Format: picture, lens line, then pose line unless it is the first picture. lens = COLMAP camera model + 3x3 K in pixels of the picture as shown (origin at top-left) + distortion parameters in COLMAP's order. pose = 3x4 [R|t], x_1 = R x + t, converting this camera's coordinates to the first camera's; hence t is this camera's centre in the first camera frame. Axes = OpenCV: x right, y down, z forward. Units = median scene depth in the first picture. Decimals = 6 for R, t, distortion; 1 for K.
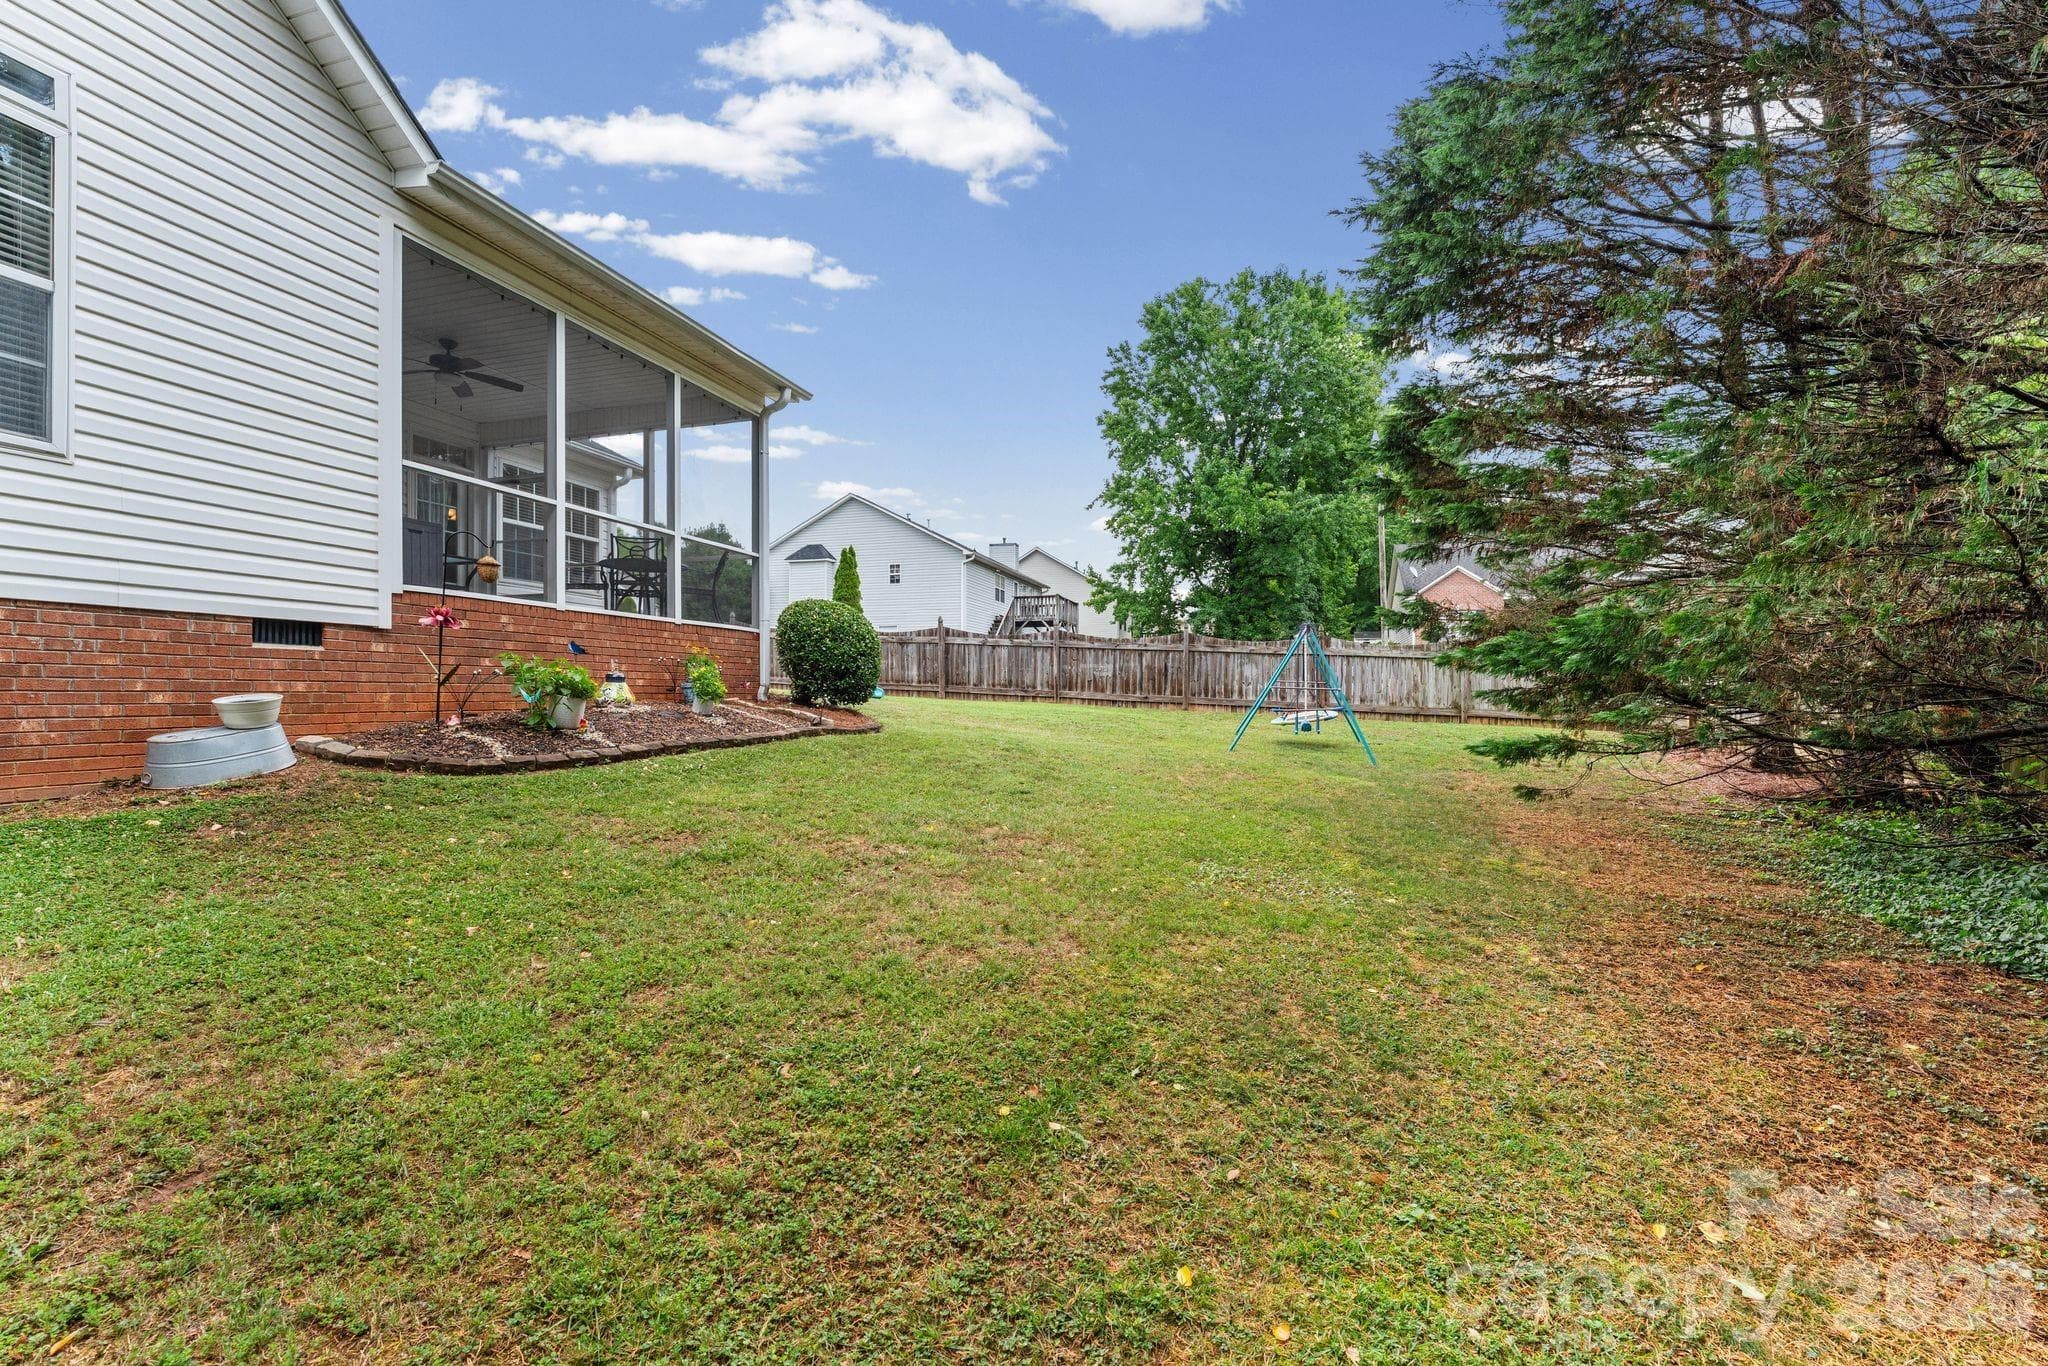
lens RADIAL K [[895.8, 0, 1021.9], [0, 895.8, 676.6], [0, 0, 1]] dist [-0.001413, -0.000419]
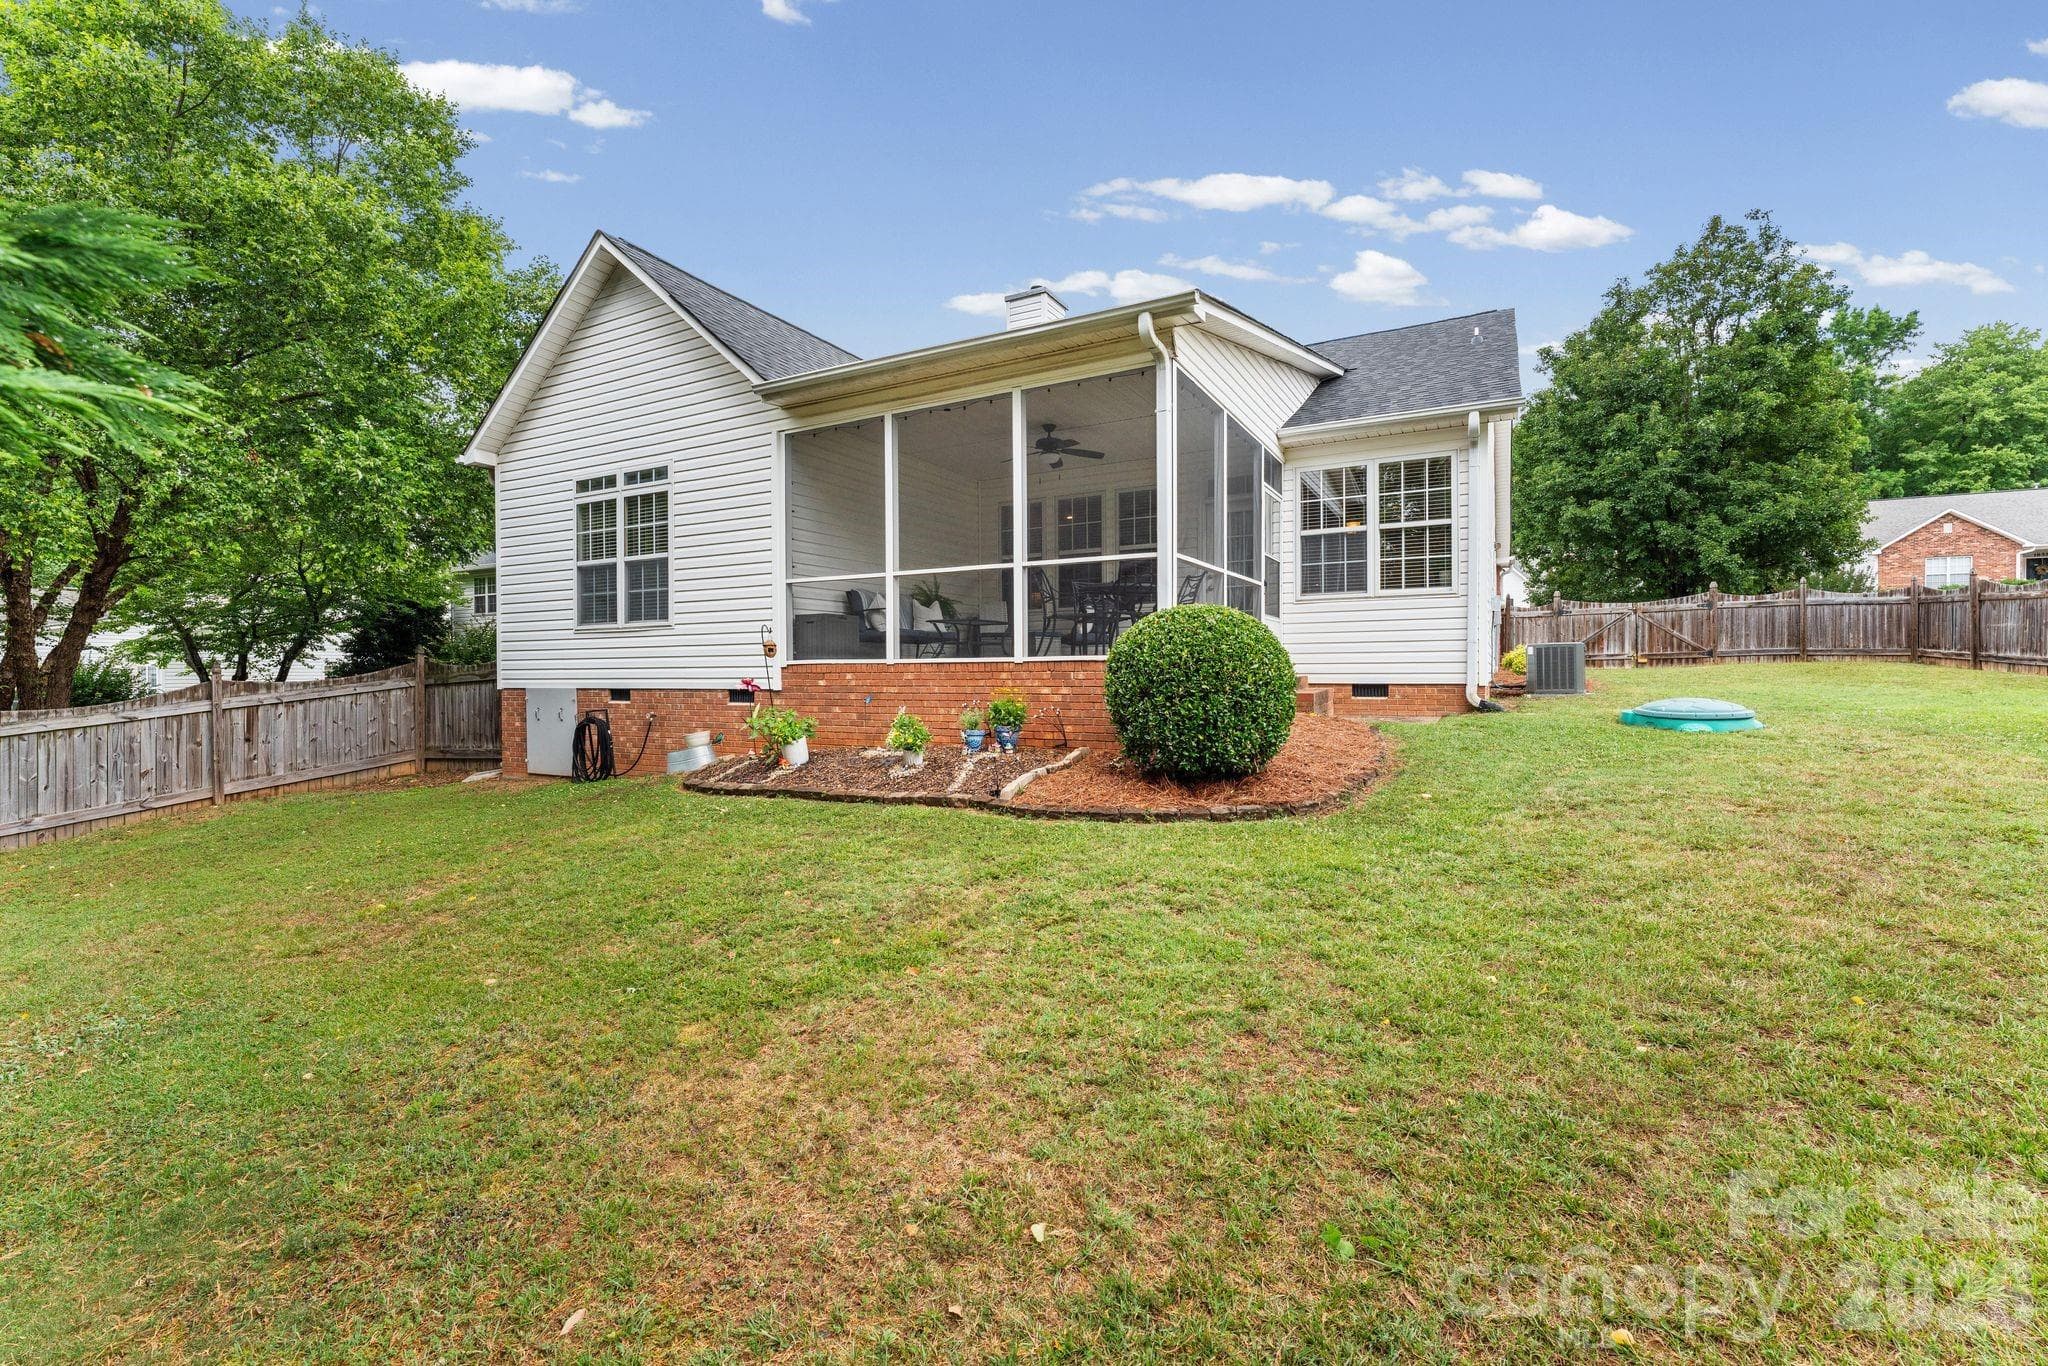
lens RADIAL K [[895.8, 0, 1021.9], [0, 895.8, 676.6], [0, 0, 1]] dist [-0.001413, -0.000419]
pose [[-0.196790, -0.002576, -0.980442, 0.909232], [0.024643, 0.999668, -0.007572, -0.065611], [0.980136, -0.025651, -0.196662, 2.071872]]
